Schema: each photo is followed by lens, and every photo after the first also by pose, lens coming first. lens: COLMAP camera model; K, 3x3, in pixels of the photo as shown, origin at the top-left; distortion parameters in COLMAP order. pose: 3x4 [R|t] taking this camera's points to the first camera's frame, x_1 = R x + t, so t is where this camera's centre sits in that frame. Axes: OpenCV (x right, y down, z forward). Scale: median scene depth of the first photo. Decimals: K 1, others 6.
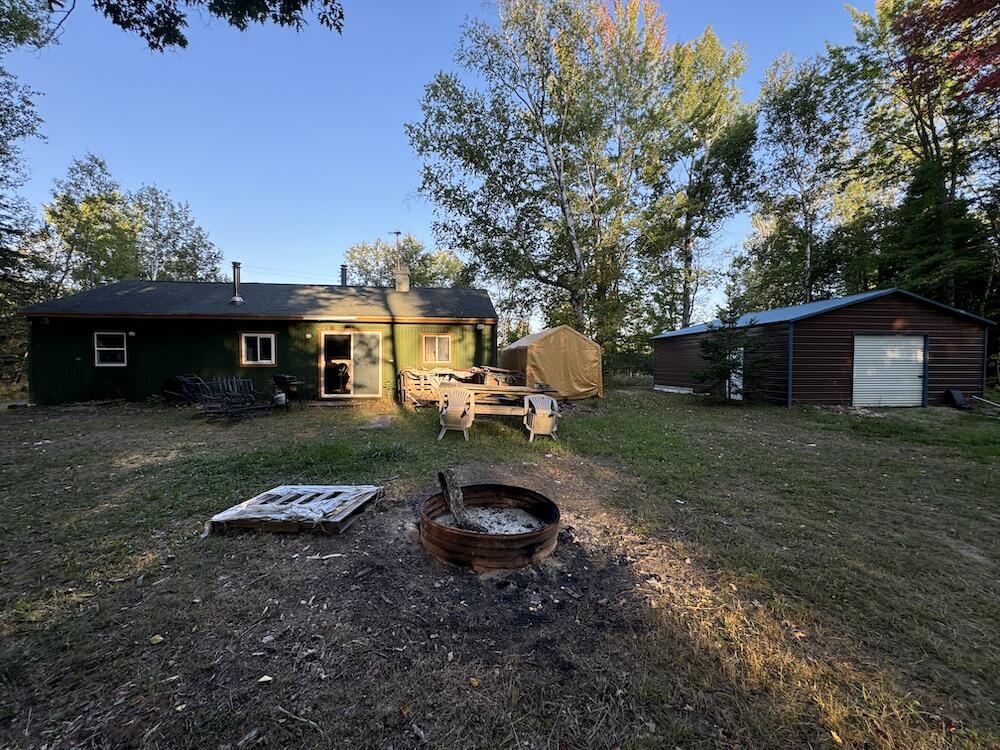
lens RADIAL K [[399.3, 0, 500.0], [0, 399.3, 374.8], [0, 0, 1]] dist [-0.001936, 0.000370]
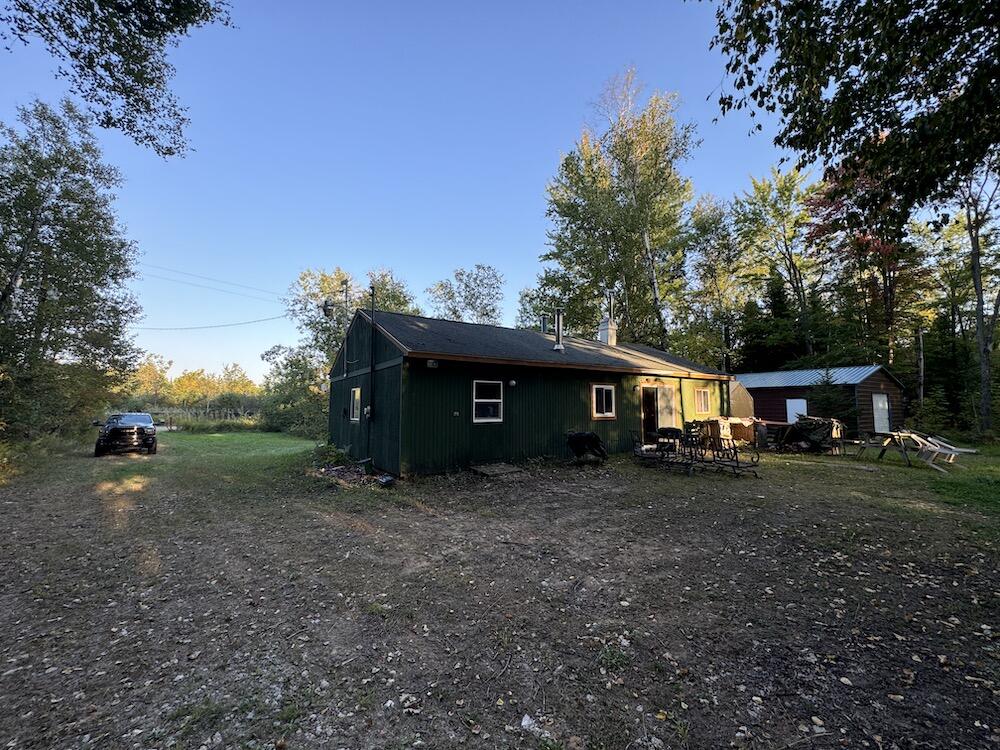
lens RADIAL K [[399.3, 0, 500.0], [0, 399.3, 374.8], [0, 0, 1]] dist [-0.001936, 0.000370]
pose [[0.889237, 0.031963, 0.456328, -1.278405], [0.016536, 0.994658, -0.101893, -0.032833], [-0.457147, 0.098153, 0.883958, 0.251506]]
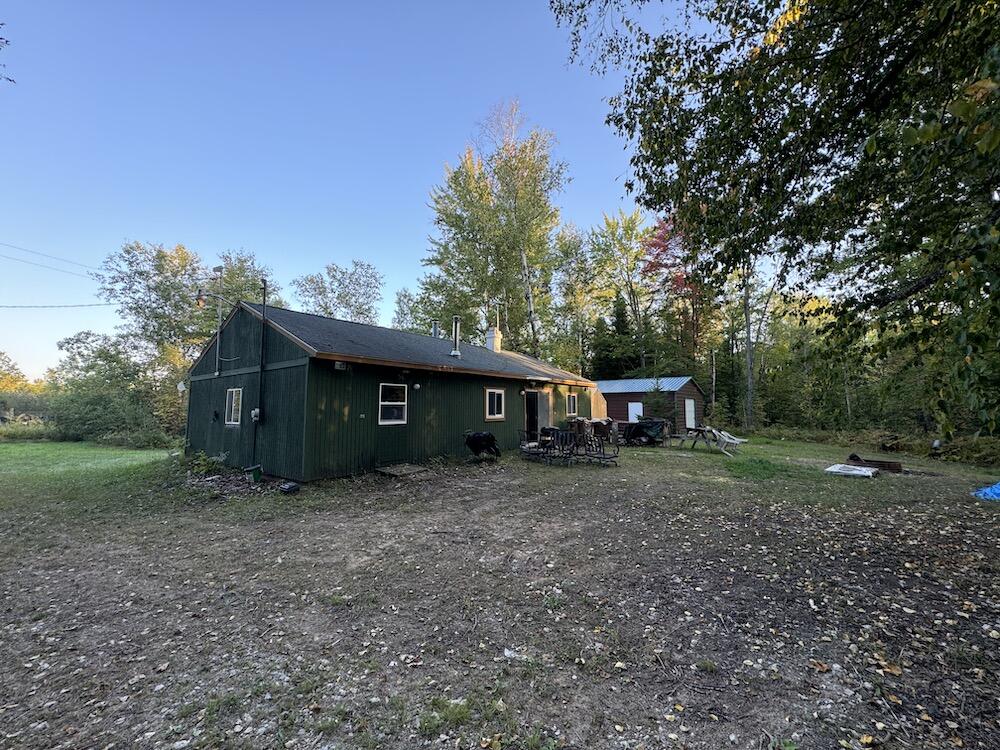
lens RADIAL K [[396.9, 0, 500.8], [0, 396.9, 375.2], [0, 0, 1]] dist [-0.002903, 0.000556]
pose [[0.695212, 0.055911, 0.716627, -1.364723], [0.023402, 0.994681, -0.100308, -0.033769], [-0.718423, 0.086506, 0.690206, 0.248974]]
